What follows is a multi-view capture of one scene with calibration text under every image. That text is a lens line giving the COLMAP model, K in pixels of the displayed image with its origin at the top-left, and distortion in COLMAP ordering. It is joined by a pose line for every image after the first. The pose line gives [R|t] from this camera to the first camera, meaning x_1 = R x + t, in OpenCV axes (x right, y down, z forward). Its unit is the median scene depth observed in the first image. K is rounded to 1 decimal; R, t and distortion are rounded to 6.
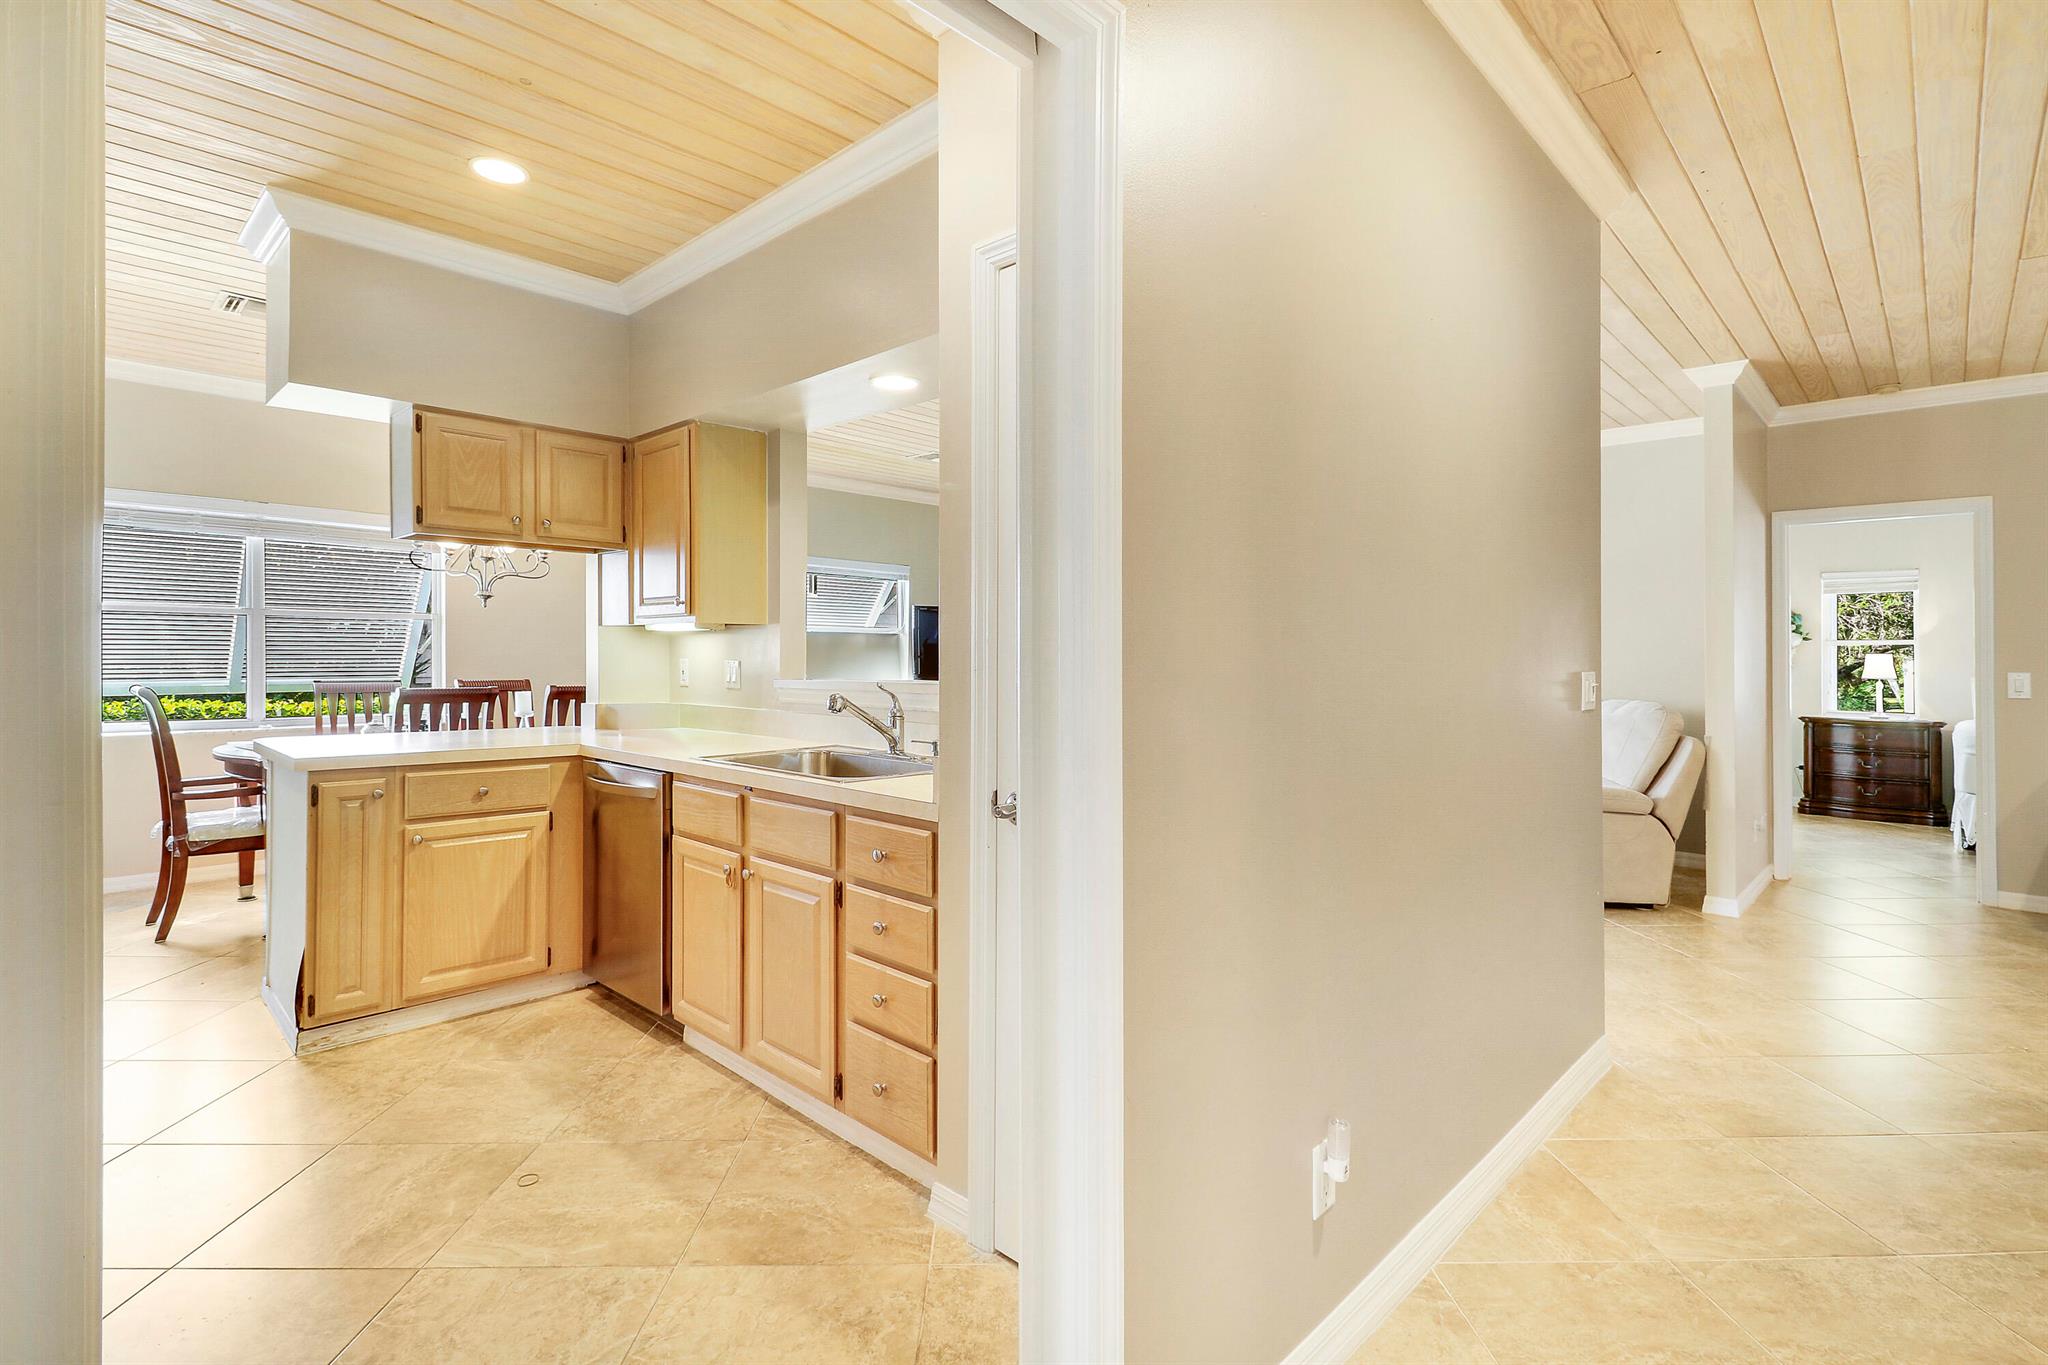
lens RADIAL K [[961.8, 0, 1039.4], [0, 961.8, 660.0], [0, 0, 1]] dist [0.003961, -0.012997]
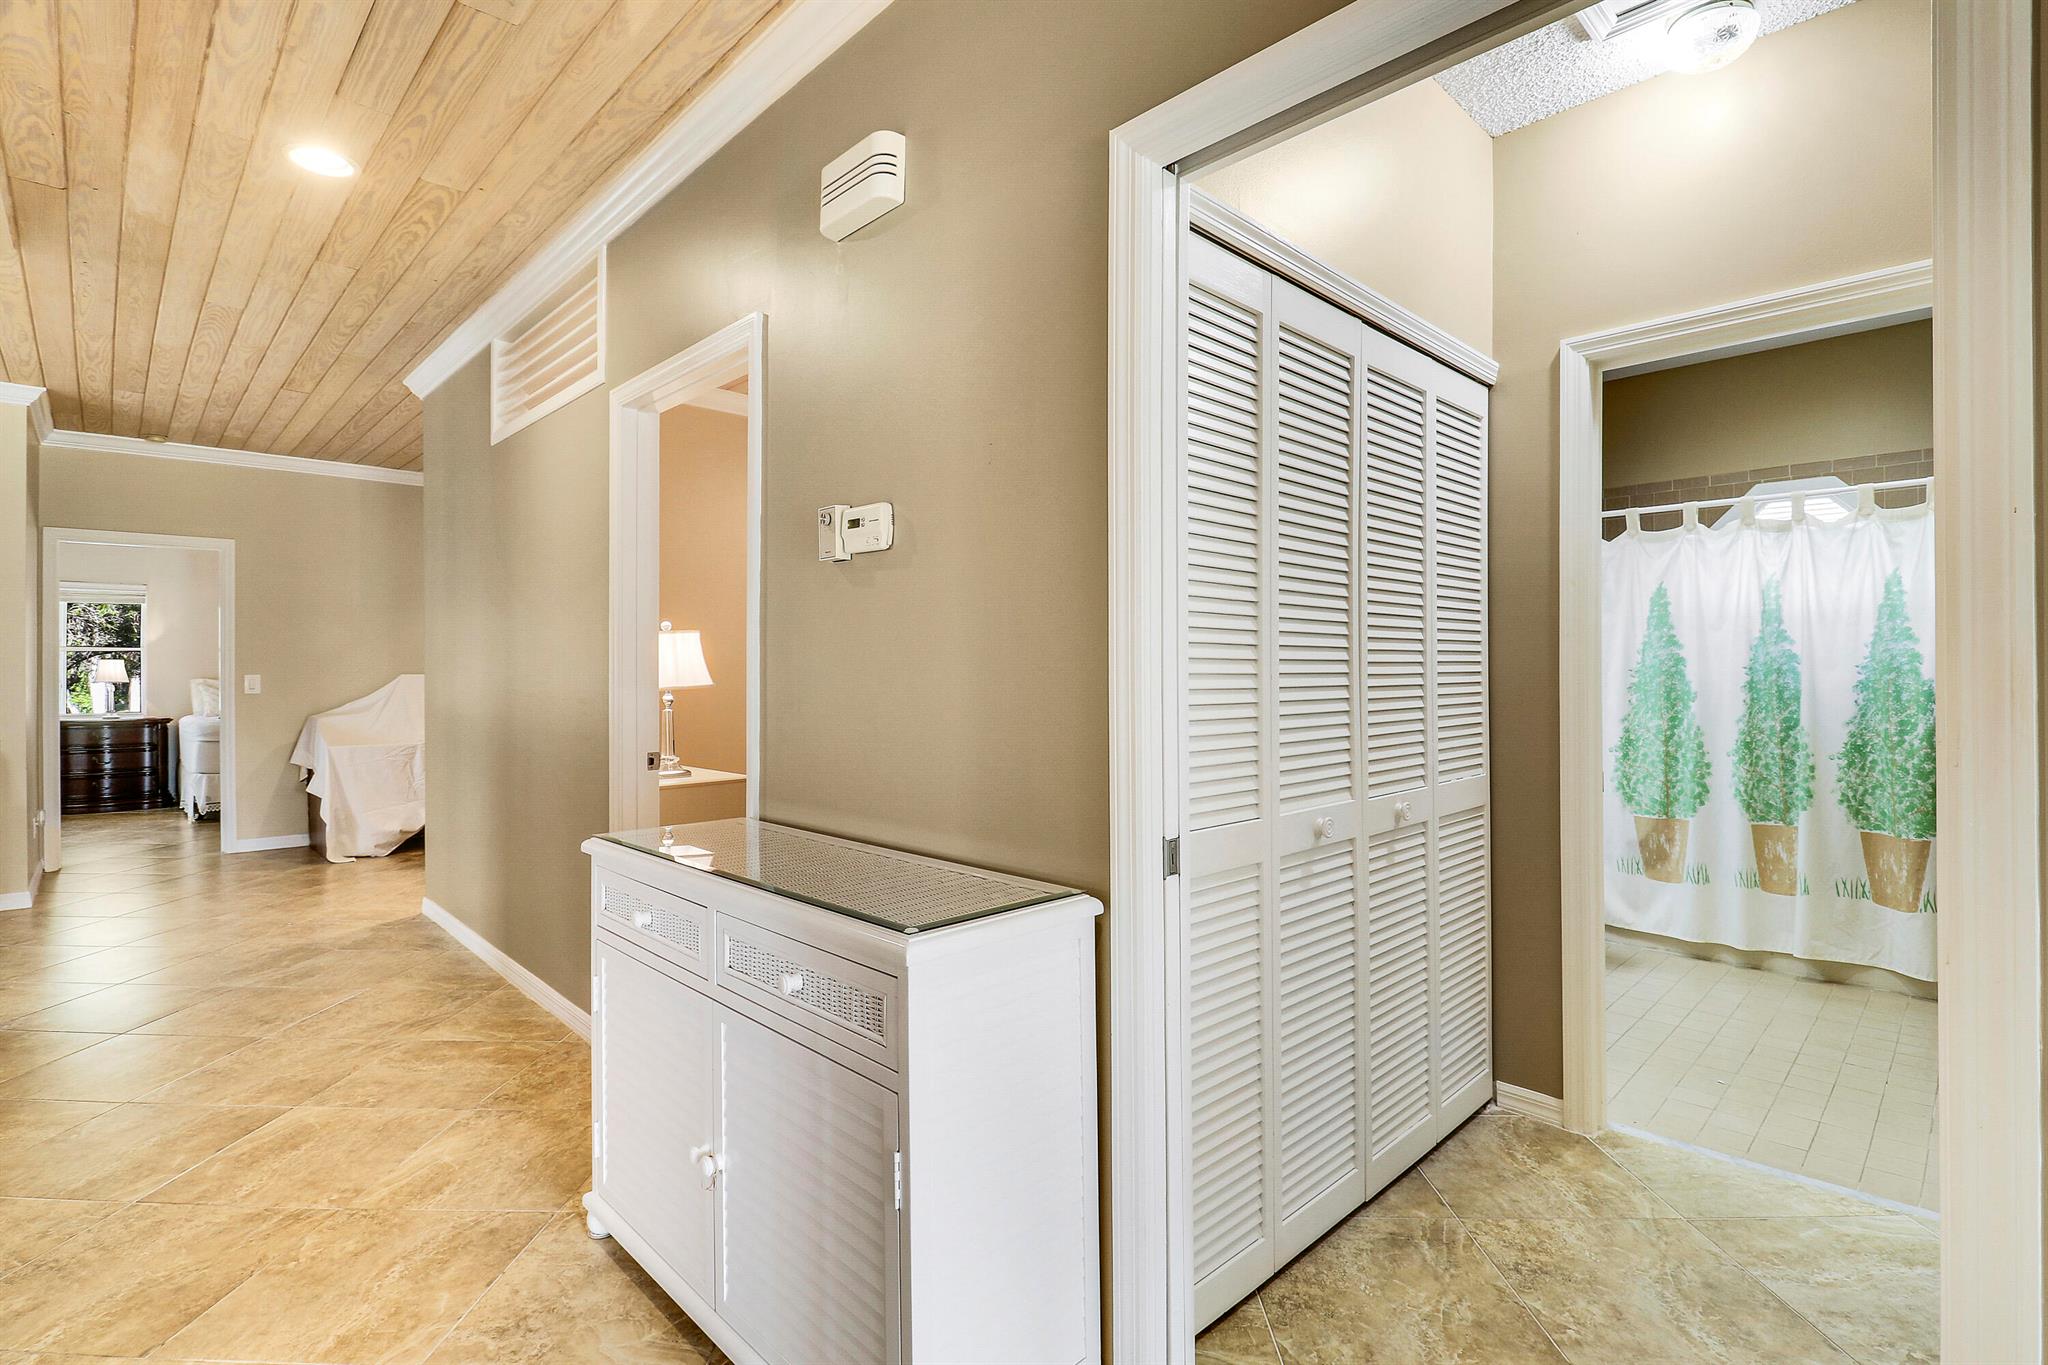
lens RADIAL K [[961.8, 0, 1063.7], [0, 961.8, 675.4], [0, 0, 1]] dist [0.003961, -0.012997]
pose [[0.014493, -0.004996, 0.999882, -0.267384], [-0.004331, 0.999978, 0.005059, 0.002240], [-0.999886, -0.004404, 0.014471, -0.142076]]
